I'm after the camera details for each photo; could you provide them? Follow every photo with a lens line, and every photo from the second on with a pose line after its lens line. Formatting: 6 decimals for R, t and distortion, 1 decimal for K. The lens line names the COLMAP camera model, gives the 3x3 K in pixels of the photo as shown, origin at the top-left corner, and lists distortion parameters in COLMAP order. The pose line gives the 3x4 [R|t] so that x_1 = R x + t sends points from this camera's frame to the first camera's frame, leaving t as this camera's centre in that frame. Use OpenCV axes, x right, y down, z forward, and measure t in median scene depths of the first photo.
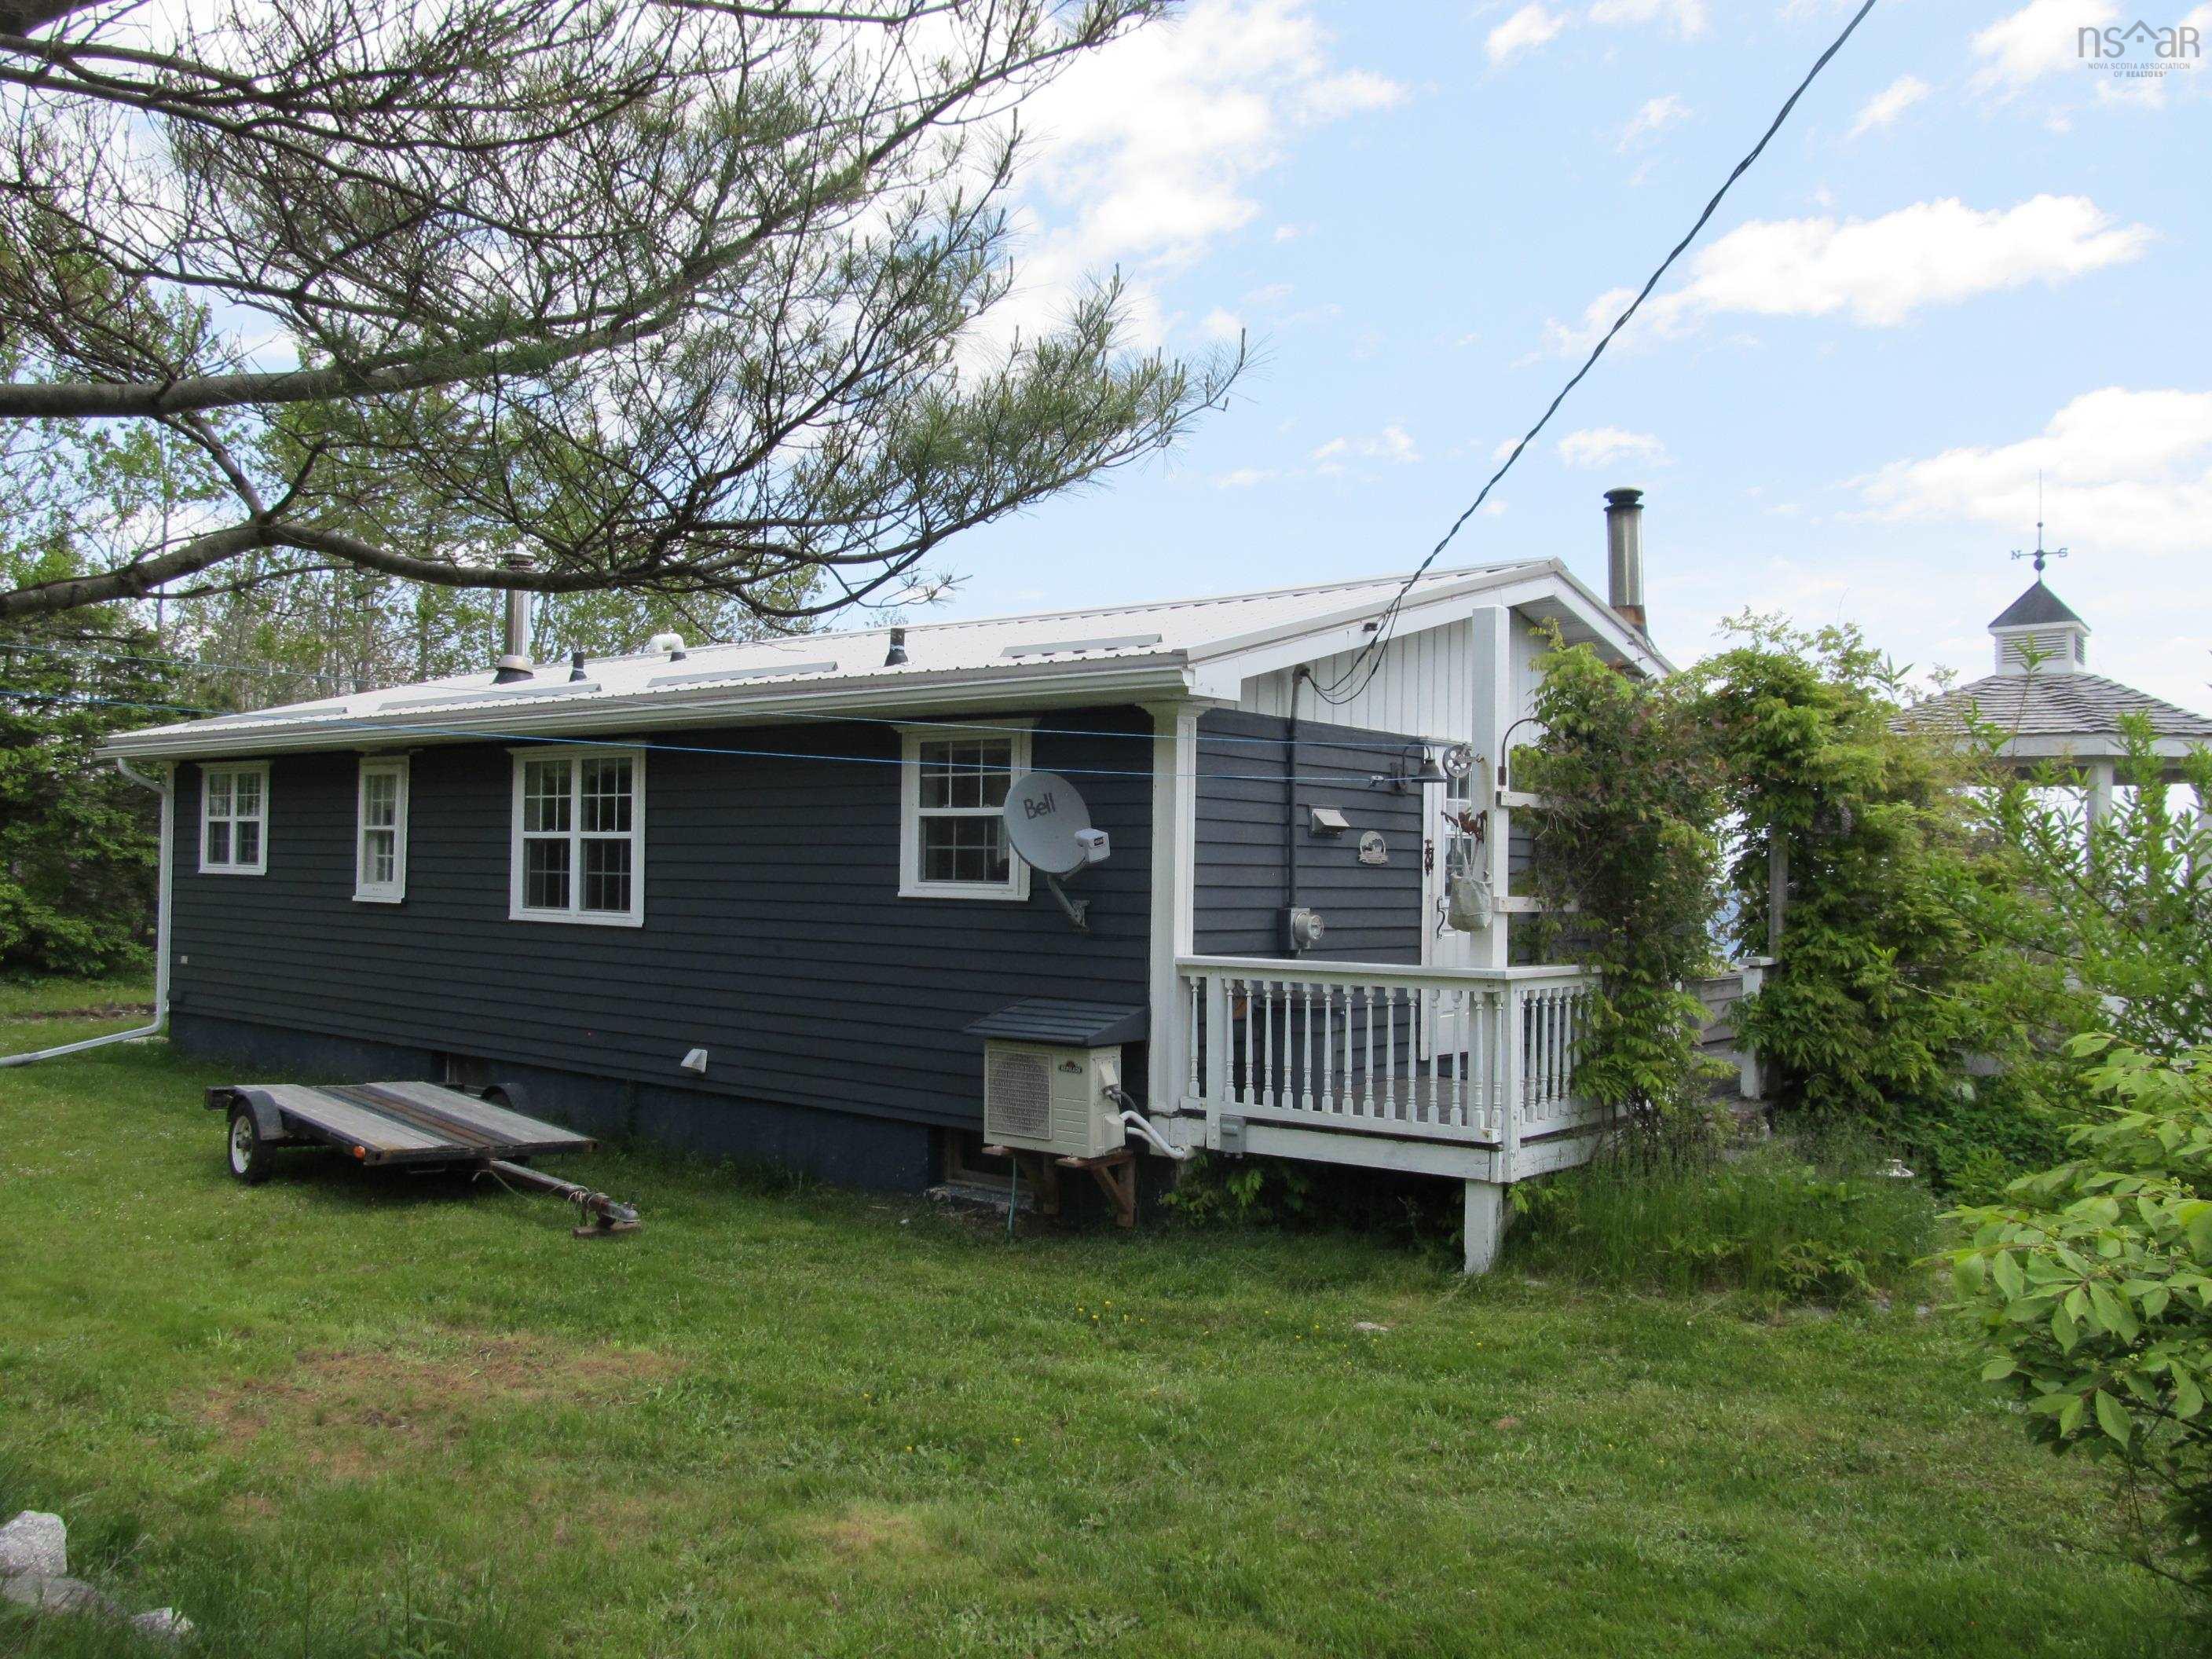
lens RADIAL K [[1837.8, 0, 1106.3], [0, 1837.8, 828.3], [0, 0, 1]] dist [-0.081252, 0.037550]
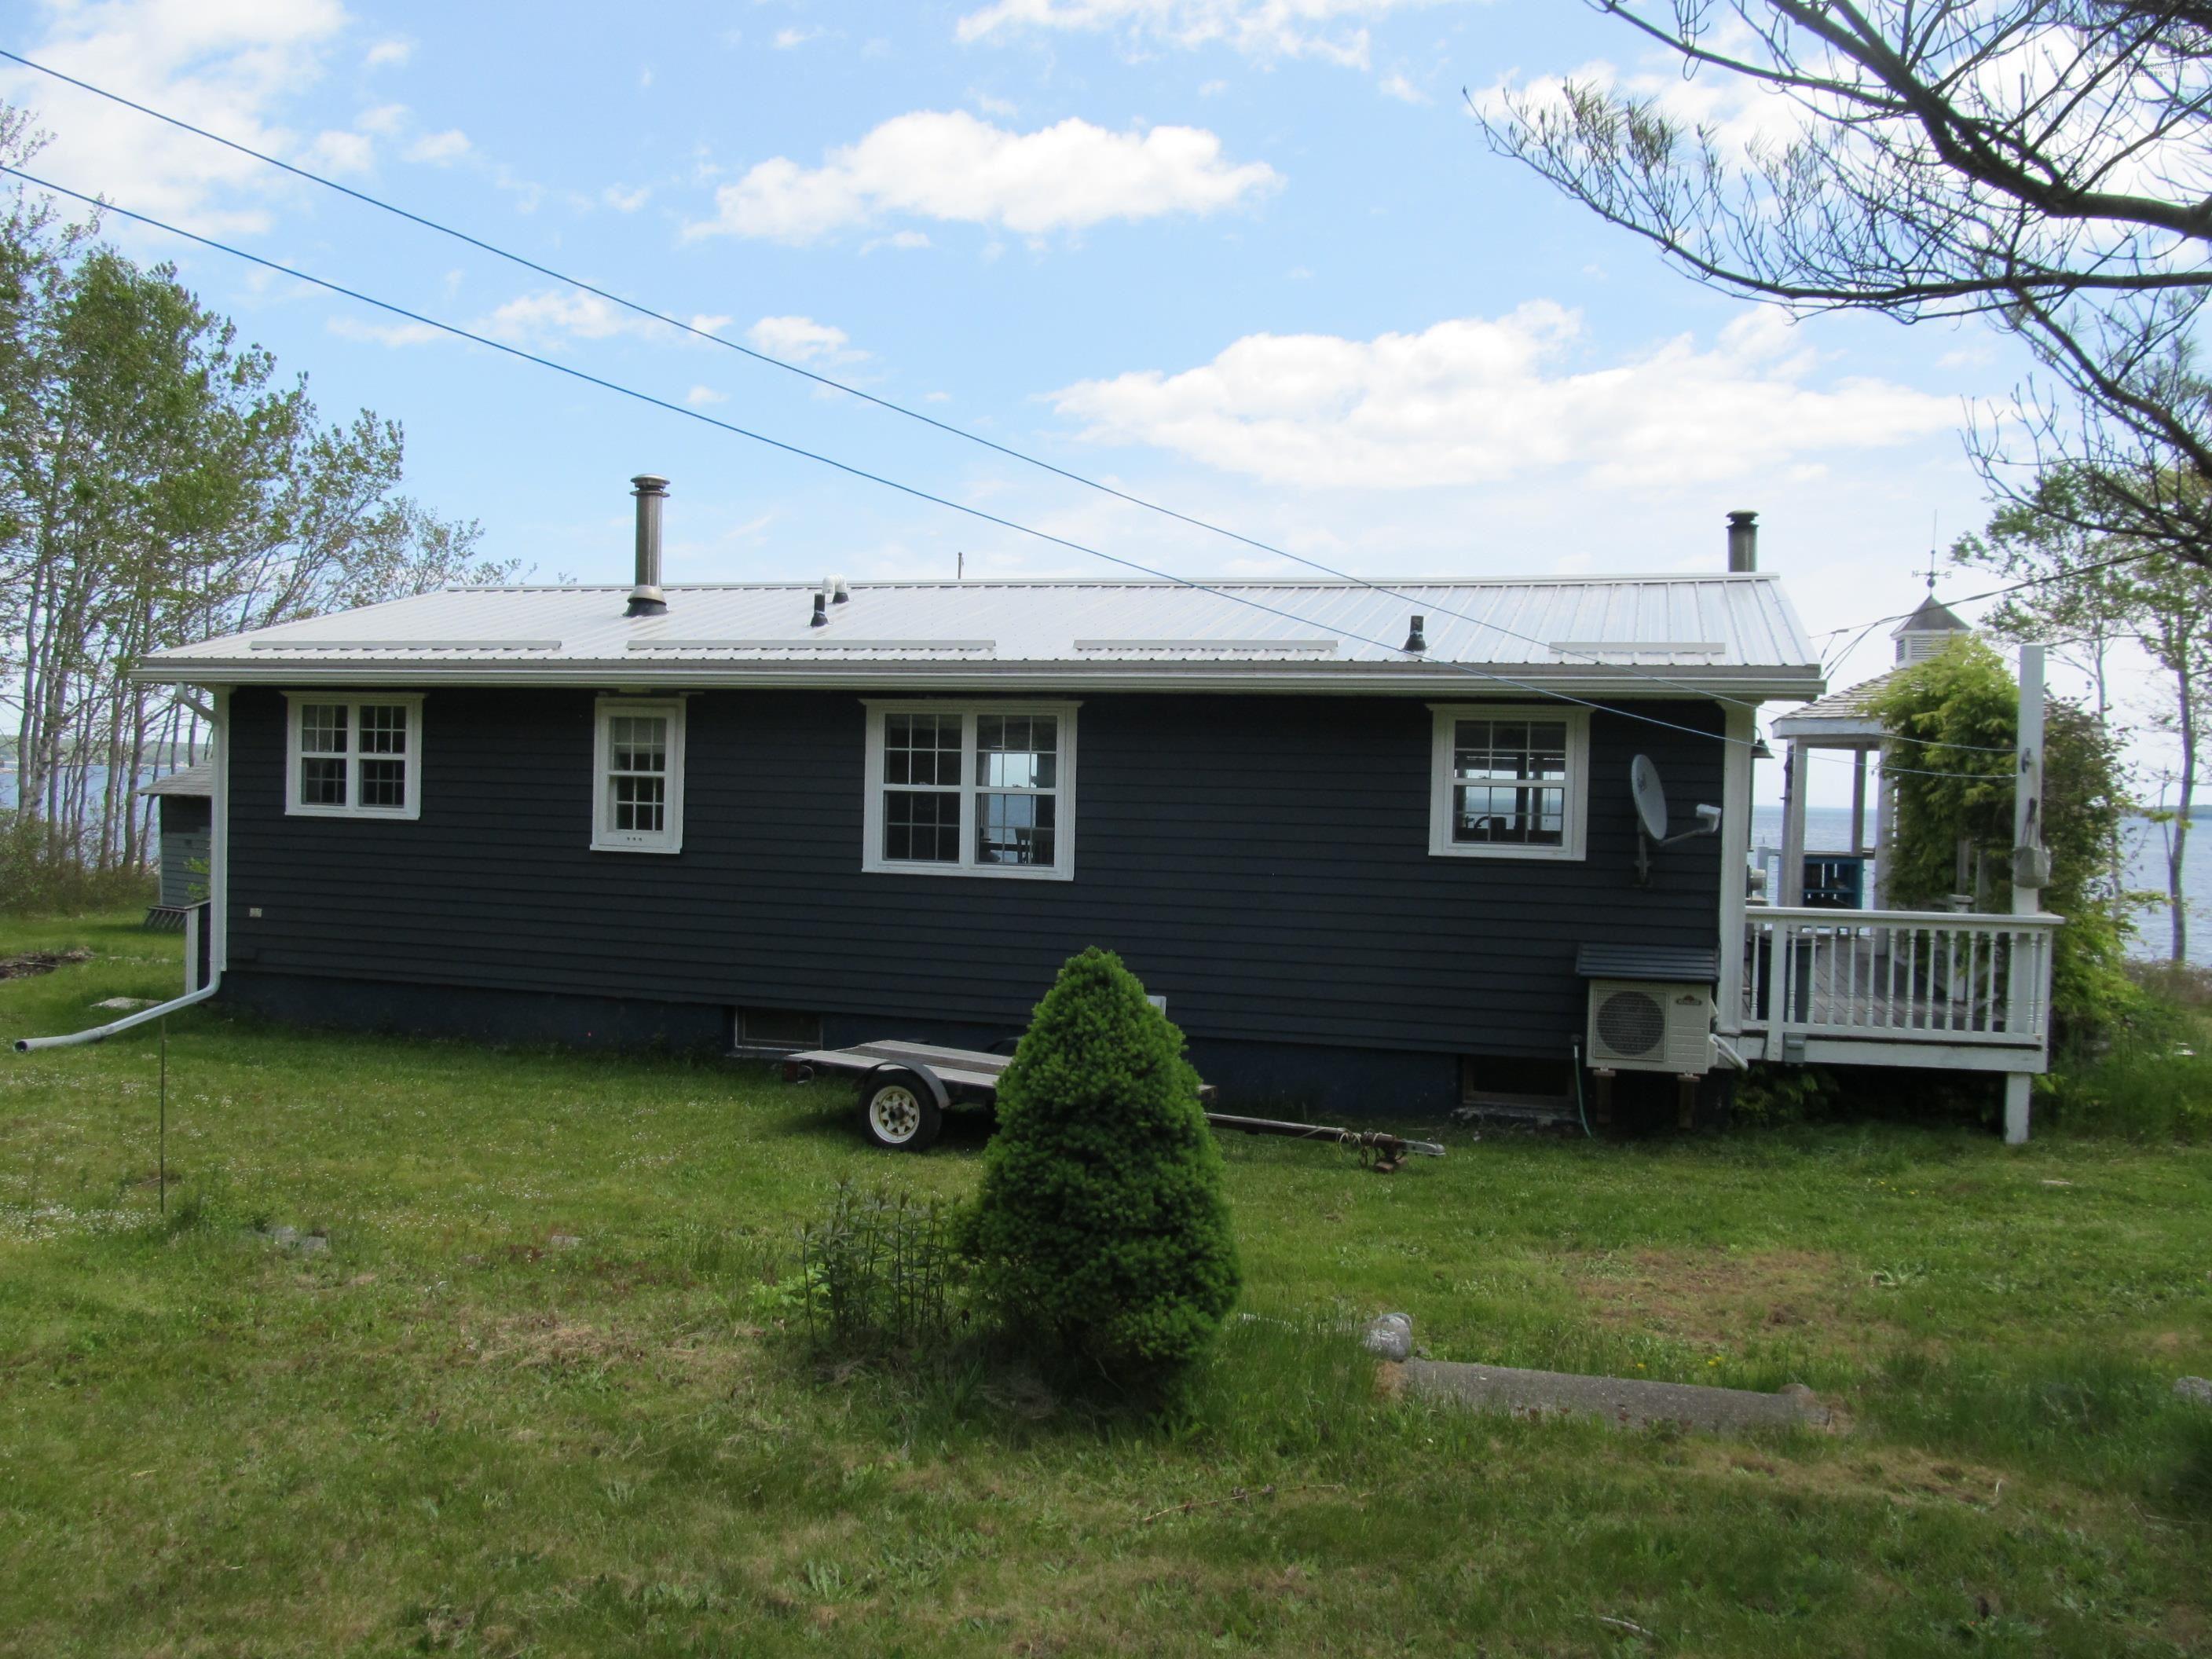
lens RADIAL K [[1837.8, 0, 1103.5], [0, 1837.8, 827.7], [0, 0, 1]] dist [-0.081252, 0.037550]
pose [[0.920110, -0.001986, 0.391655, -0.743706], [-0.019388, 0.998530, 0.050612, -0.033704], [-0.391180, -0.054162, 0.918719, 0.037968]]
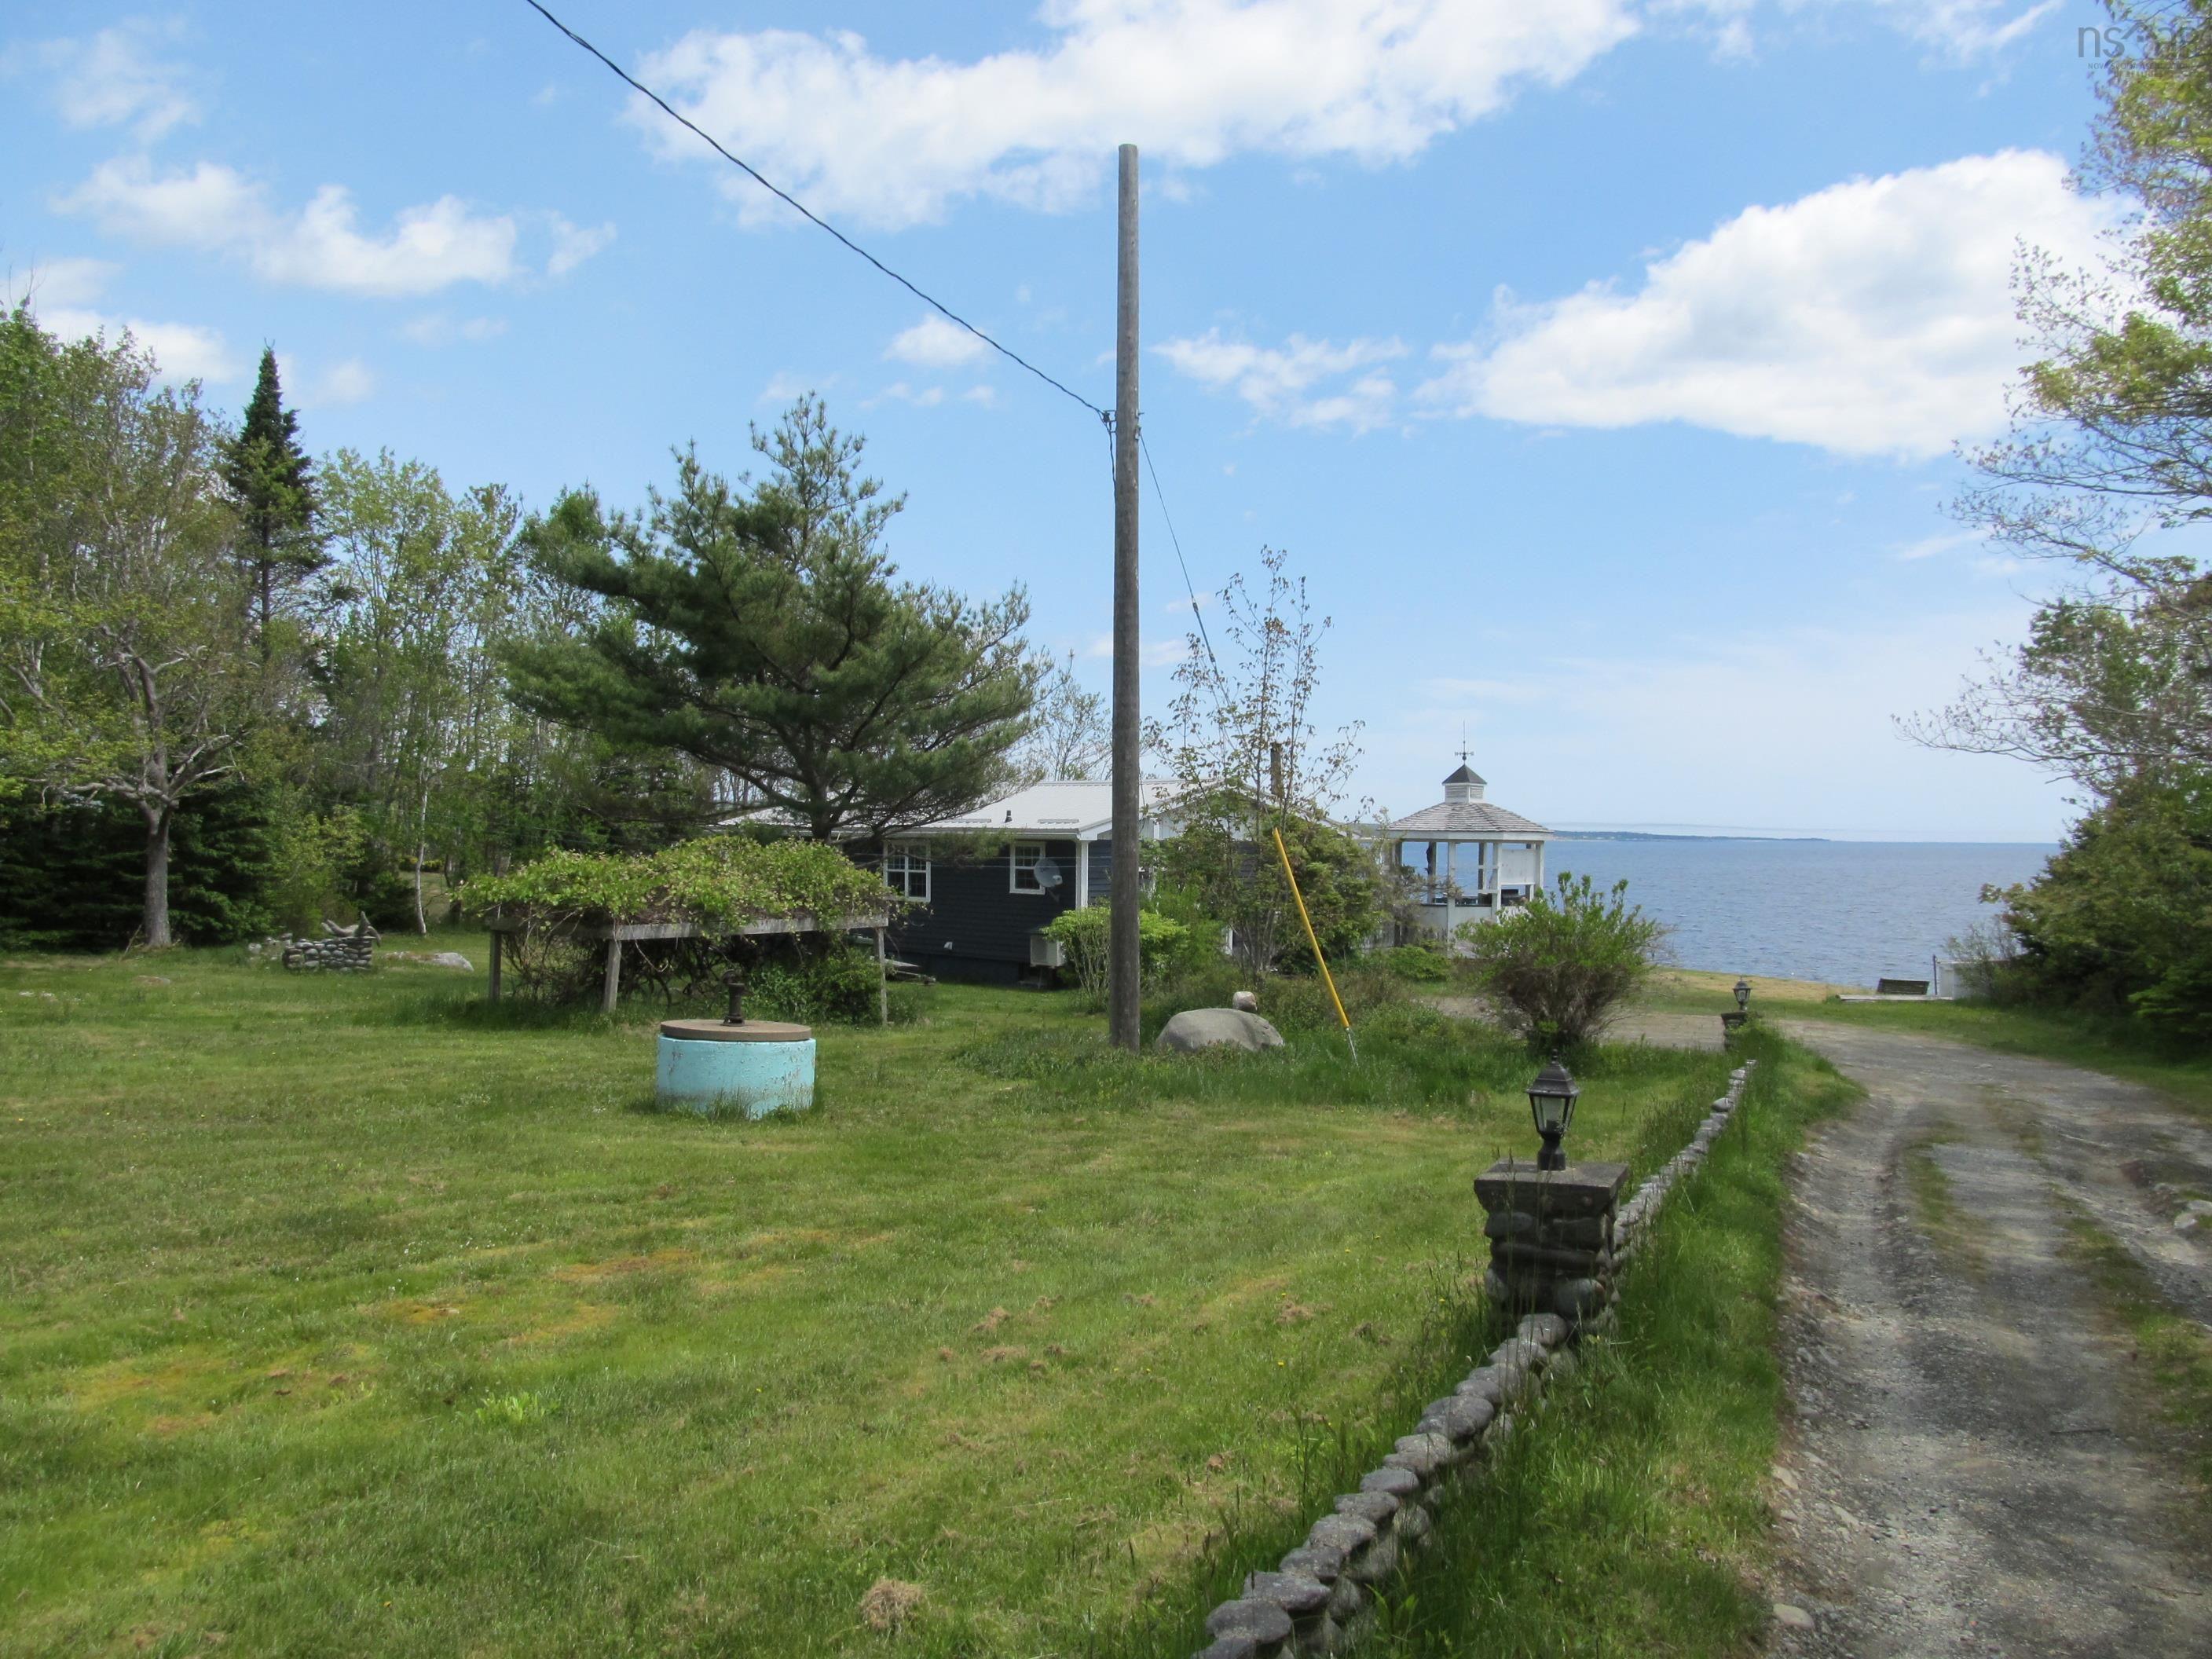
lens RADIAL K [[1837.8, 0, 1106.0], [0, 1837.8, 829.7], [0, 0, 1]] dist [-0.081252, 0.037550]
pose [[0.992326, -0.004920, -0.123554, 0.467722], [0.007389, 0.999782, 0.019533, -0.140032], [0.123431, -0.020296, 0.992146, -2.250917]]
